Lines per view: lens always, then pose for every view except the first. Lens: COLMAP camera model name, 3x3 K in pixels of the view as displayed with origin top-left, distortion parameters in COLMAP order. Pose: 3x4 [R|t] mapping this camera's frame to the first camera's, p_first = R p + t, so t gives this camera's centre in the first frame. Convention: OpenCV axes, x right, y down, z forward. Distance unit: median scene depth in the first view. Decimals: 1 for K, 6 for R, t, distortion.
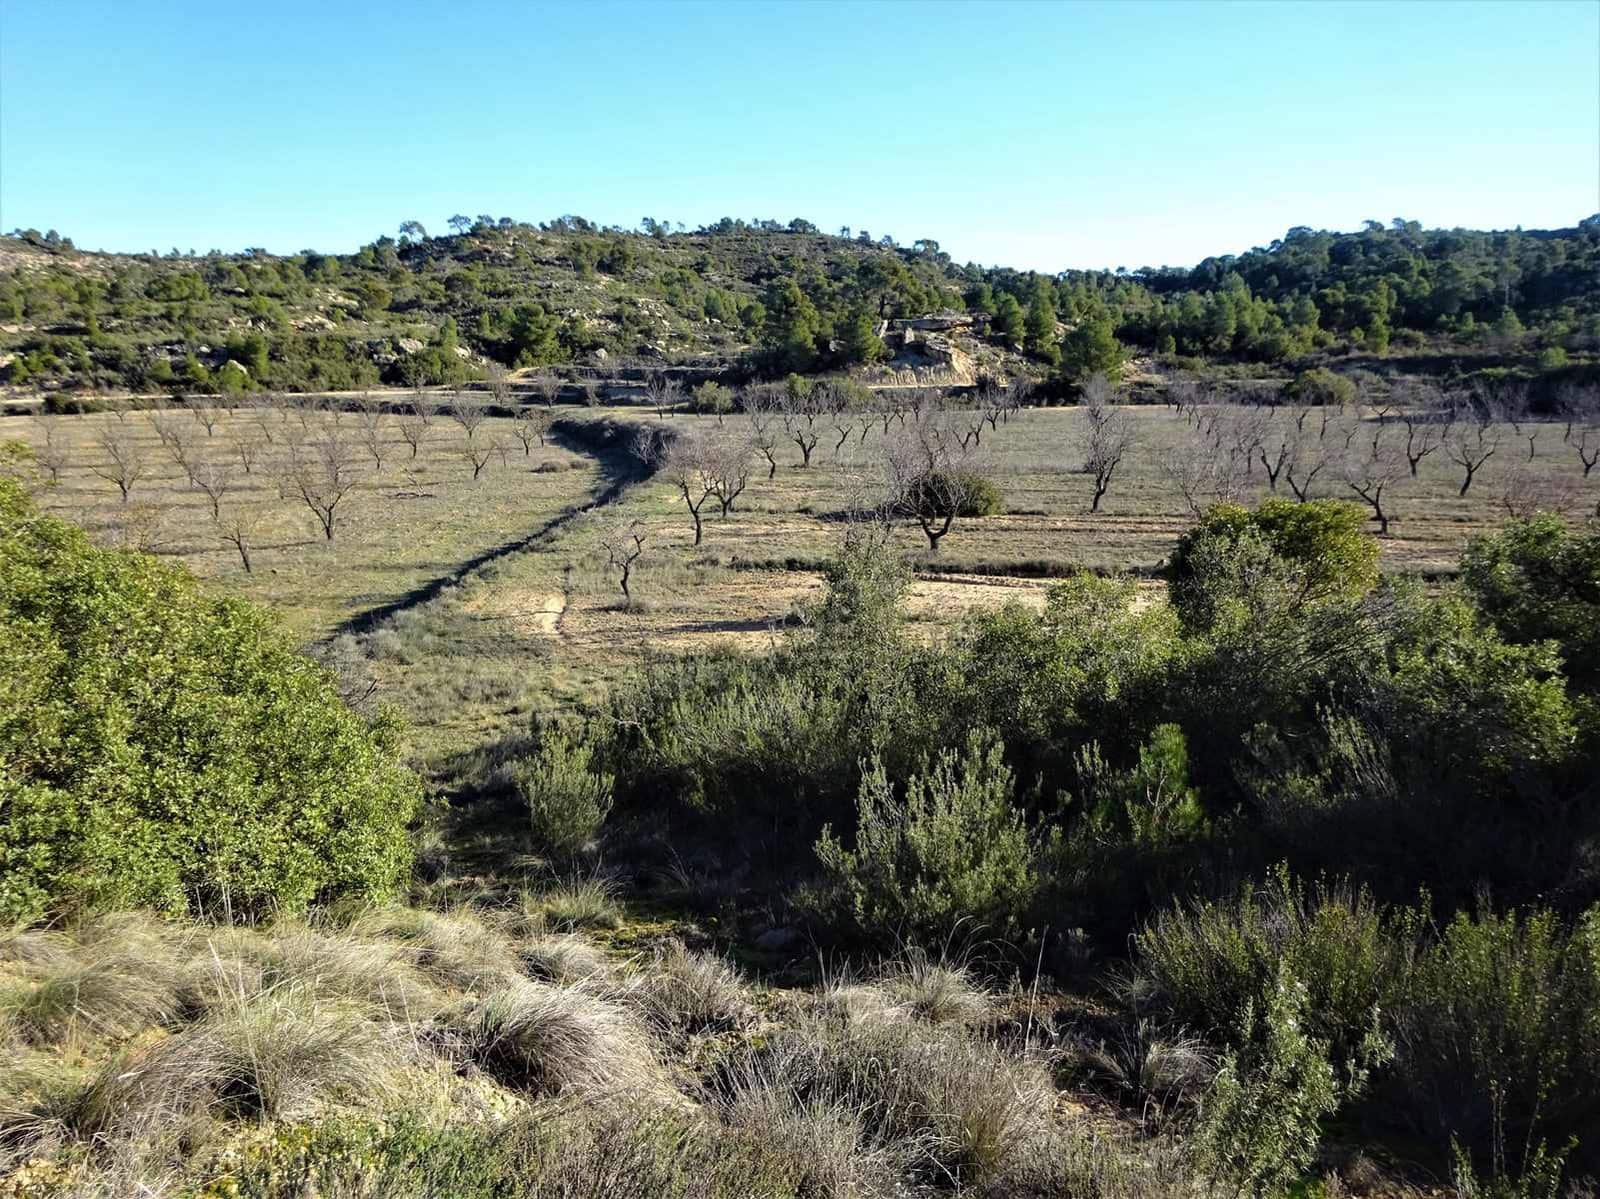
lens RADIAL K [[1168.2, 0, 795.9], [0, 1168.2, 602.0], [0, 0, 1]] dist [-0.000231, -0.008314]
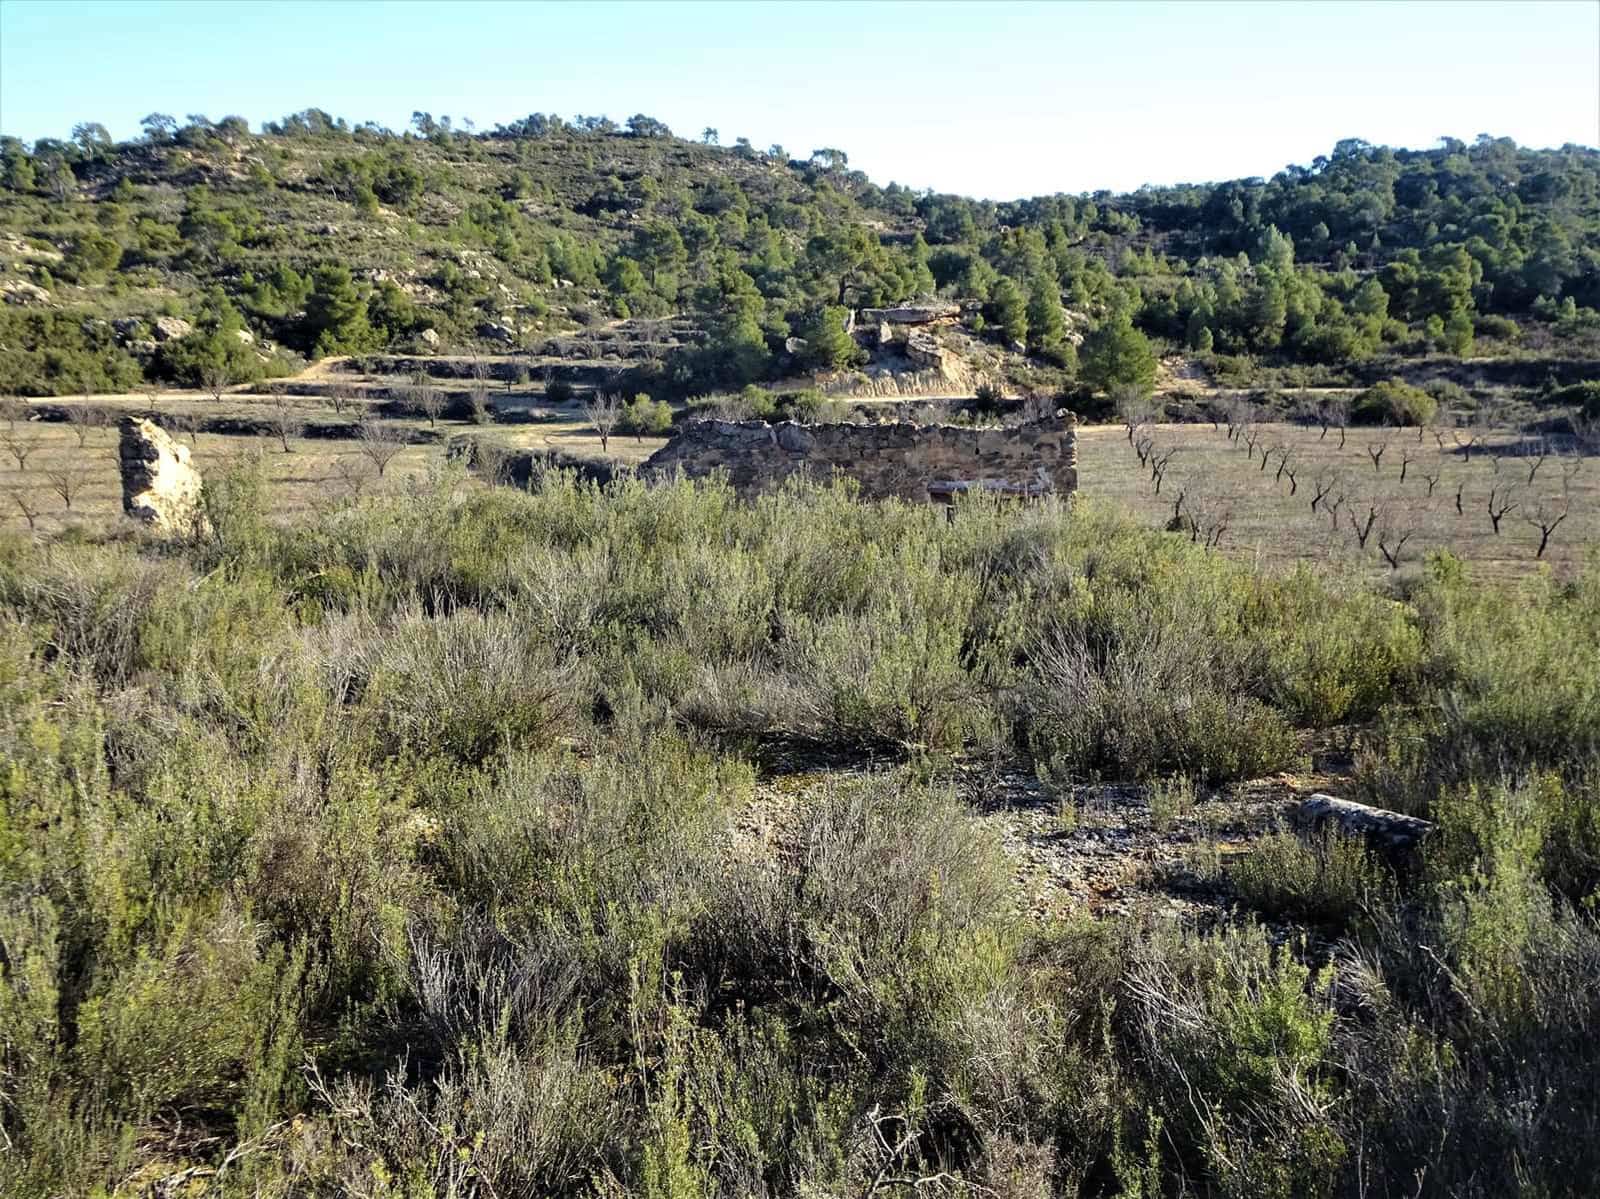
lens RADIAL K [[1875.1, 0, 805.0], [0, 1875.1, 599.0], [0, 0, 1]] dist [-0.002323, 0.000000]
pose [[0.992803, -0.009348, 0.119390, -0.089682], [0.014778, 0.998892, -0.044678, 0.003591], [-0.118840, 0.046121, 0.991842, -0.186480]]
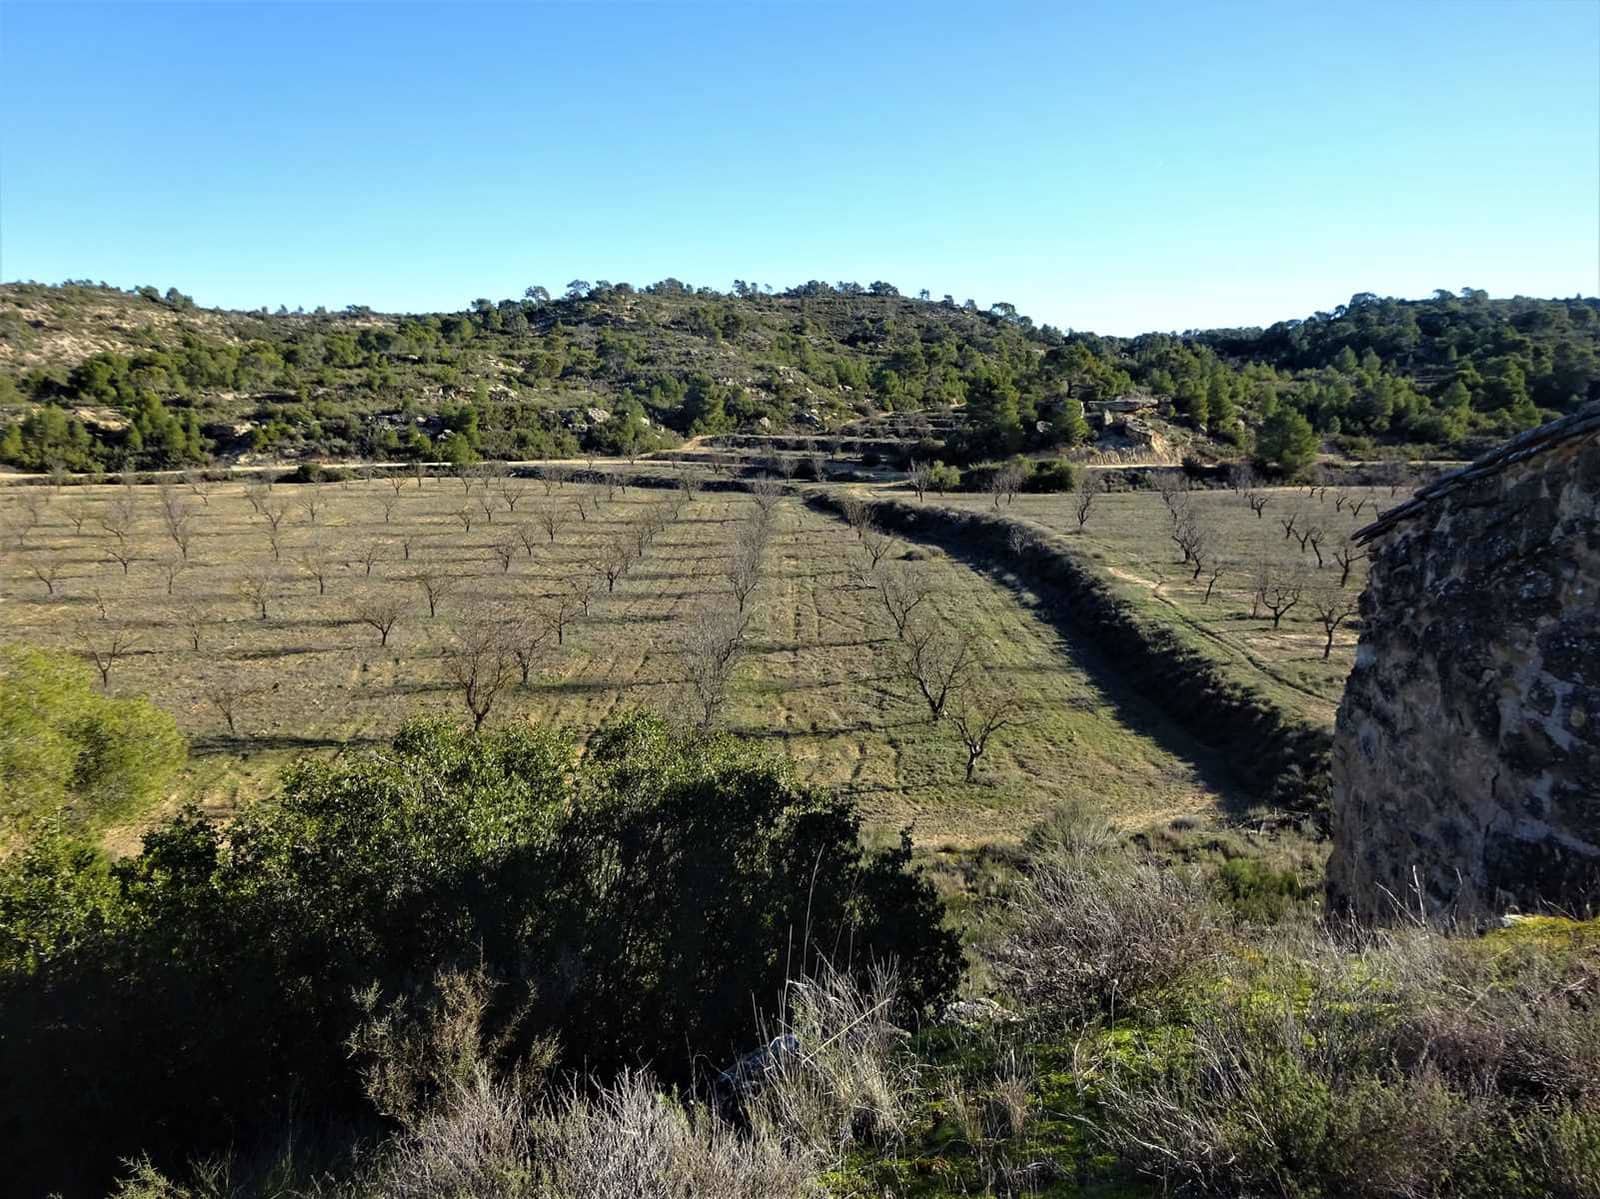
lens RADIAL K [[1168.2, 0, 796.0], [0, 1168.2, 608.3], [0, 0, 1]] dist [-0.000231, -0.008314]
pose [[0.999899, 0.011608, -0.008142, -0.149096], [-0.011872, 0.999381, -0.033110, -0.012879], [0.007753, 0.033204, 0.999419, -0.051599]]
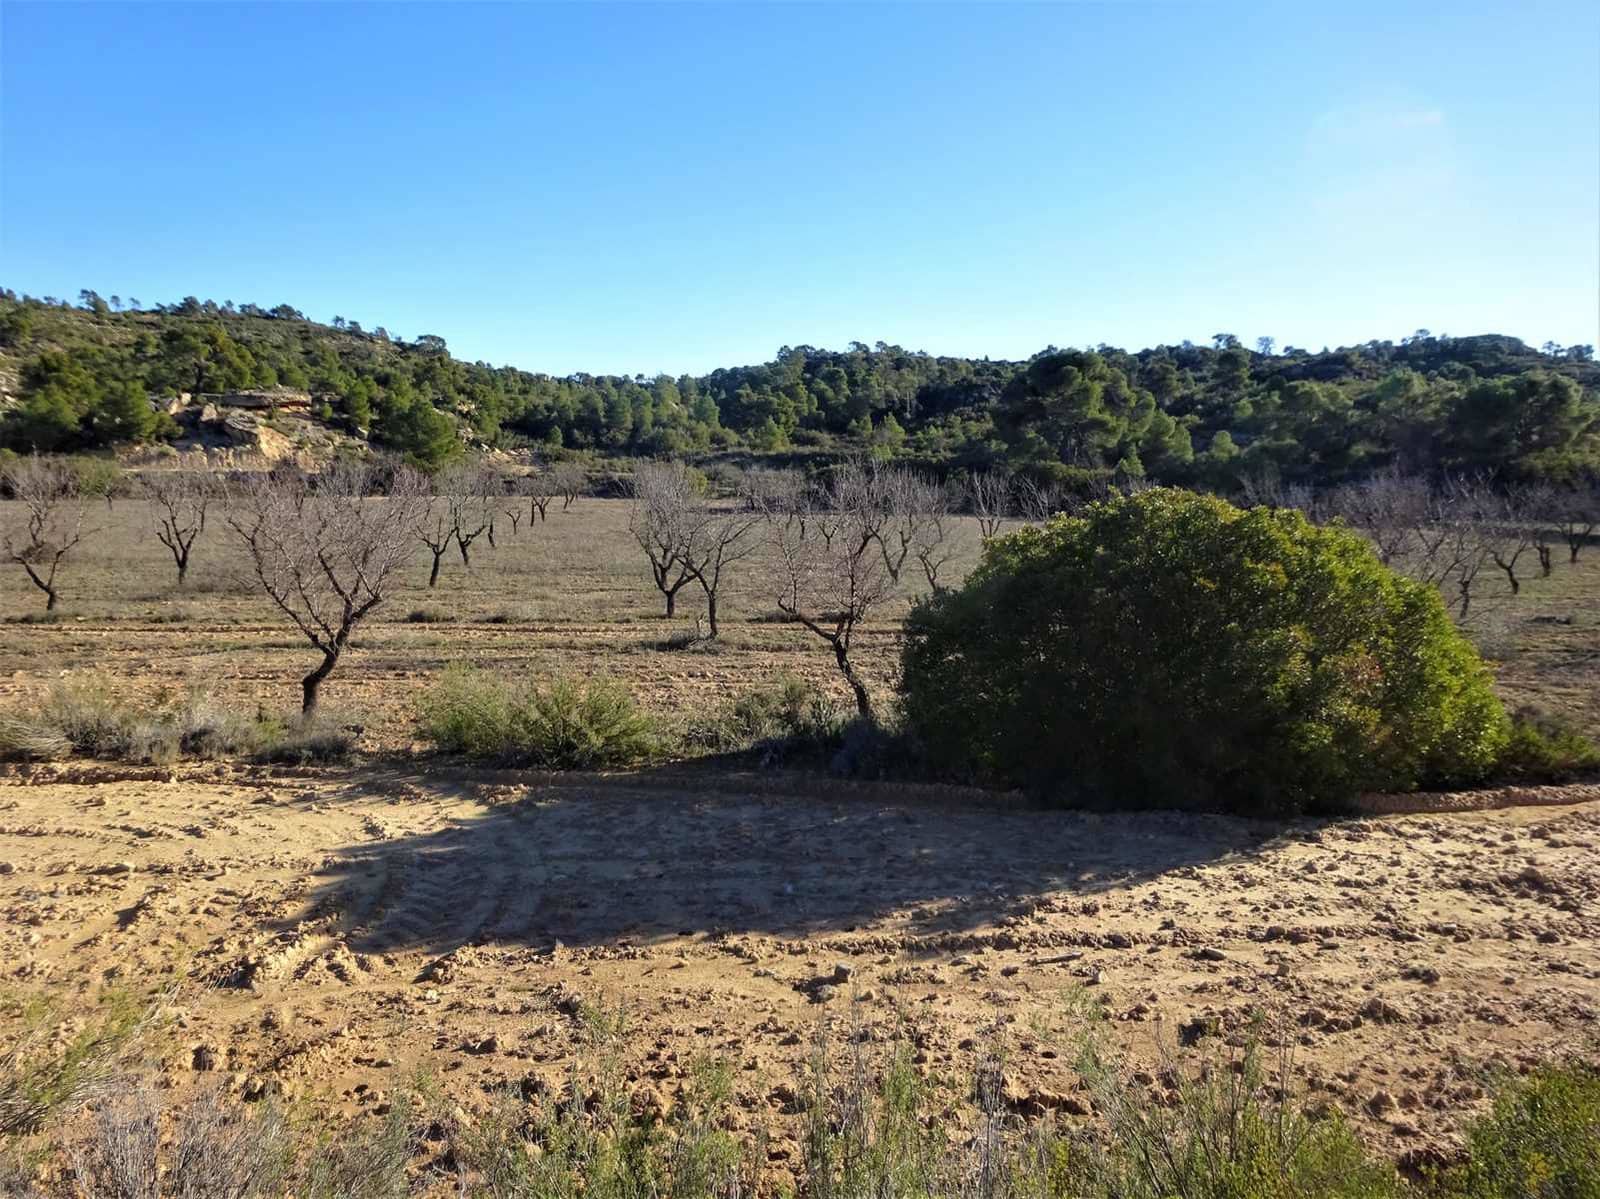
lens RADIAL K [[1168.2, 0, 796.9], [0, 1168.2, 591.3], [0, 0, 1]] dist [-0.000231, -0.008314]
pose [[0.941972, -0.012030, 0.335476, 0.178062], [0.045675, 0.994657, -0.092581, -0.002630], [-0.332570, 0.102531, 0.937488, 0.073526]]
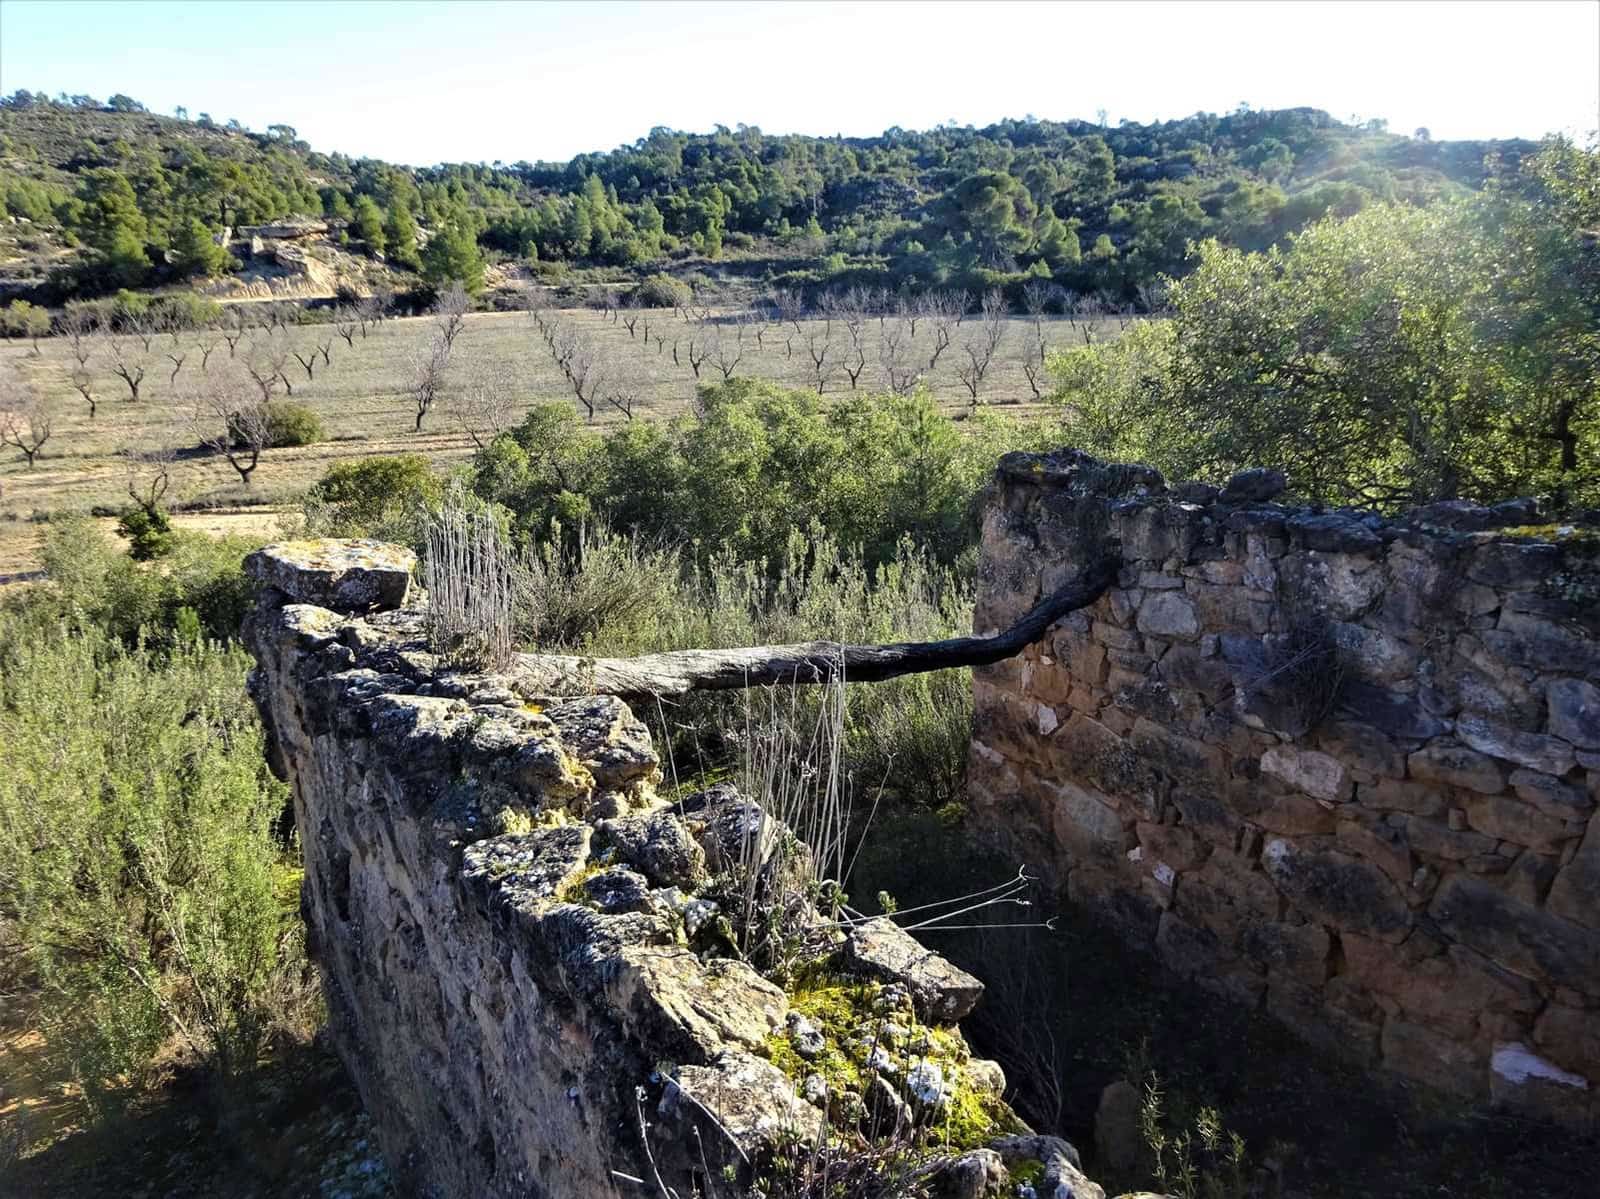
lens RADIAL K [[1168.2, 0, 796.5], [0, 1168.2, 597.4], [0, 0, 1]] dist [-0.000231, -0.008314]
pose [[0.882991, -0.139938, 0.448045, 0.015487], [0.101665, 0.988884, 0.108499, -0.001099], [-0.458248, -0.050253, 0.887402, -0.053886]]
